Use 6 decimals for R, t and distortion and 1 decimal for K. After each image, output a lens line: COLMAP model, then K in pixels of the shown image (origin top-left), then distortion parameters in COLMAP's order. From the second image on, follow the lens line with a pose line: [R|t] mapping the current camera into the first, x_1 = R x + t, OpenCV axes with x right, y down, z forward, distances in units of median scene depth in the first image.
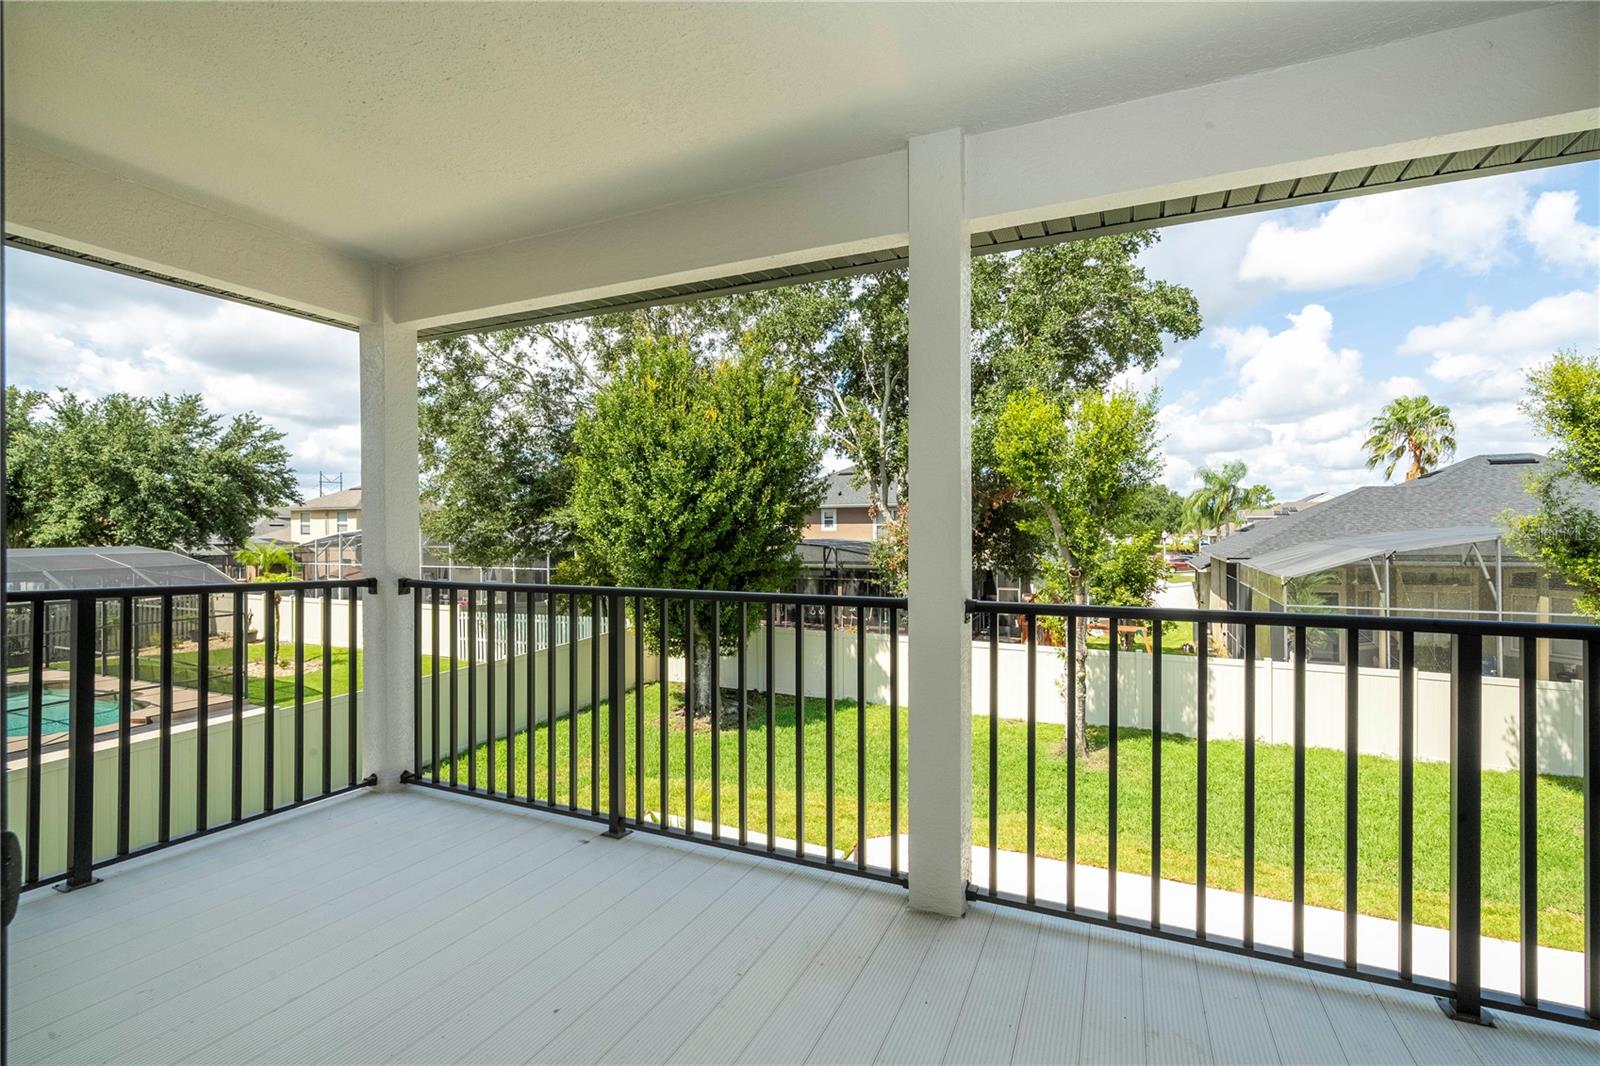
lens RADIAL K [[724.4, 0, 811.9], [0, 724.4, 533.2], [0, 0, 1]] dist [-0.002365, 0.000537]
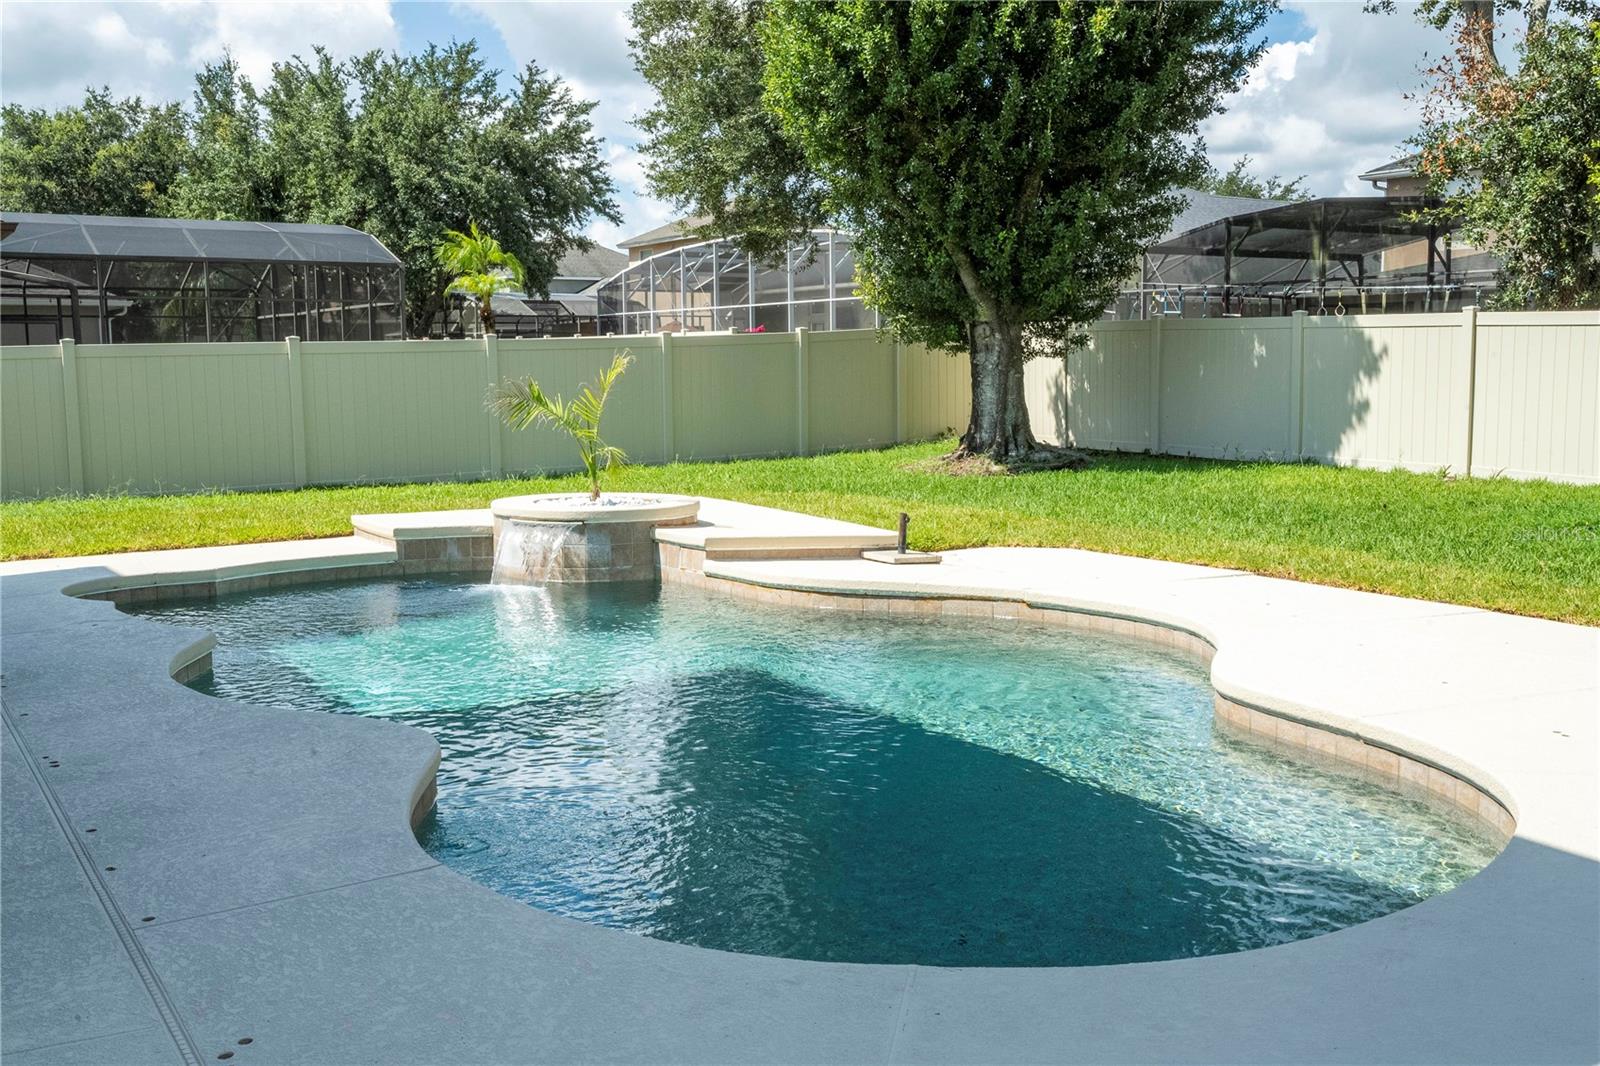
lens RADIAL K [[1579.5, 0, 800.0], [0, 1579.5, 533.0], [0, 0, 1]] dist [-0.006394, -0.009563]
pose [[0.832259, 0.063219, -0.550770, 0.178082], [-0.003227, 0.994013, 0.109219, 0.087274], [0.554377, -0.089121, 0.827480, -0.007963]]
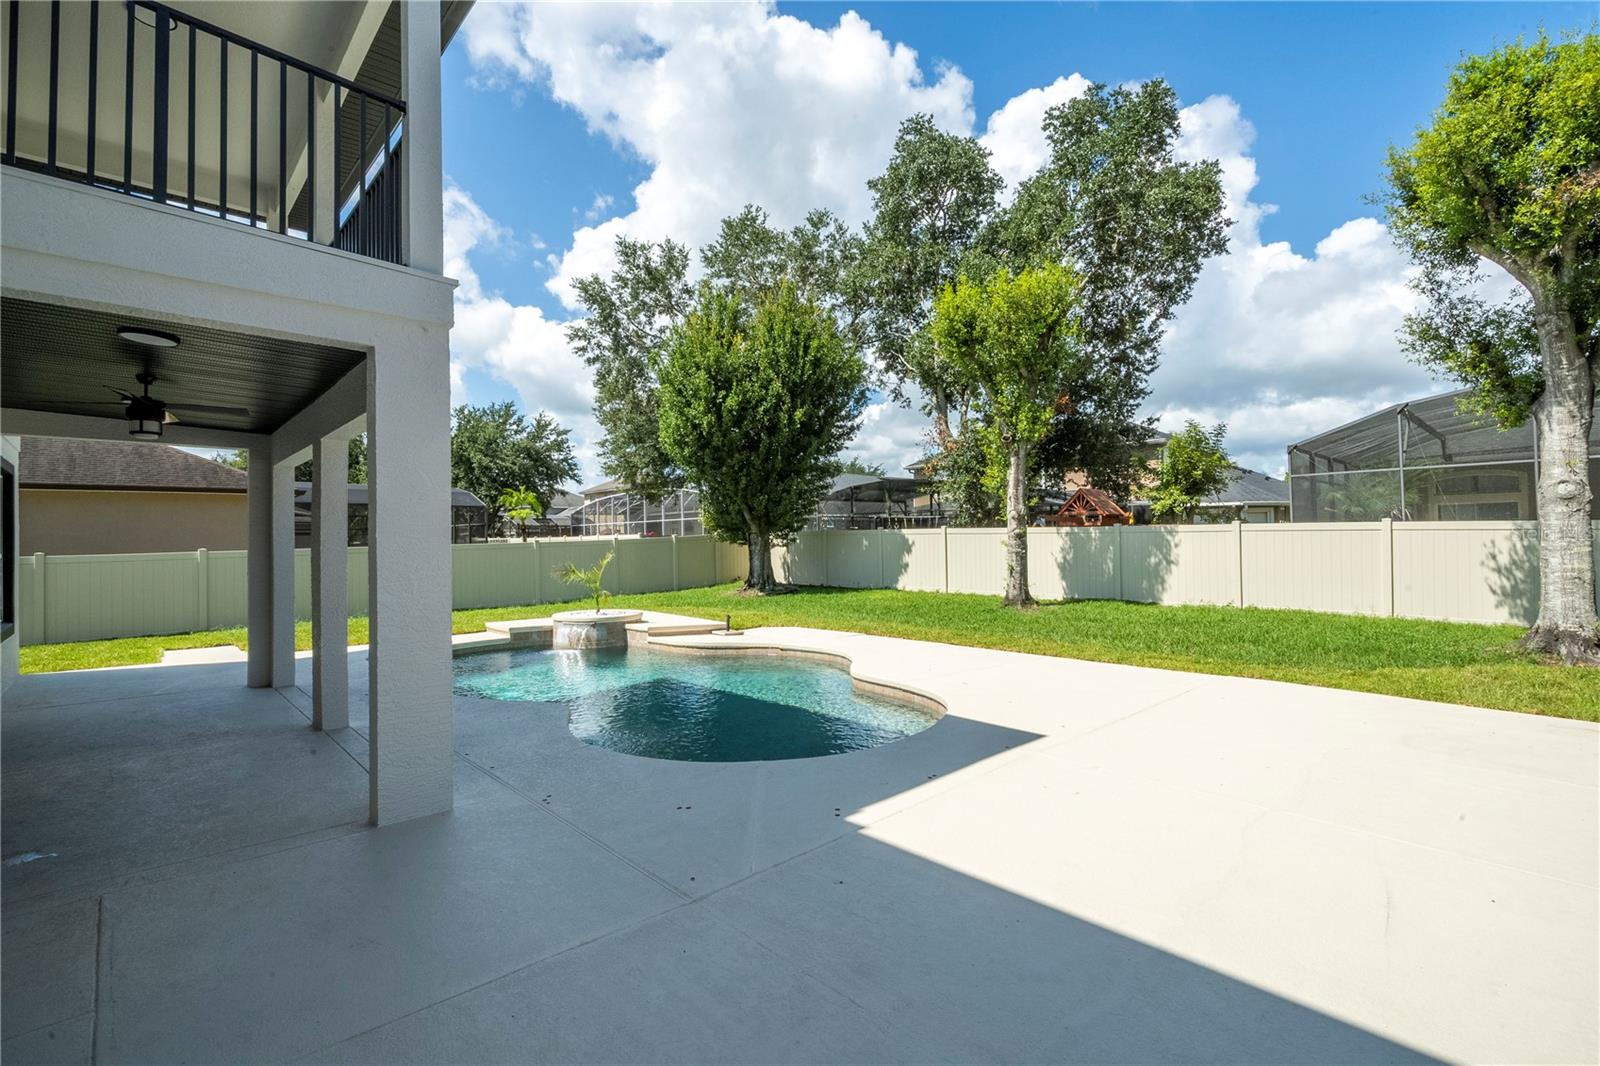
lens RADIAL K [[724.4, 0, 811.9], [0, 724.4, 533.2], [0, 0, 1]] dist [-0.002365, 0.000537]
pose [[0.927548, -0.010984, -0.373542, 0.194372], [0.007195, 0.999908, -0.011535, 0.081799], [0.373635, 0.008011, 0.927541, -0.053162]]
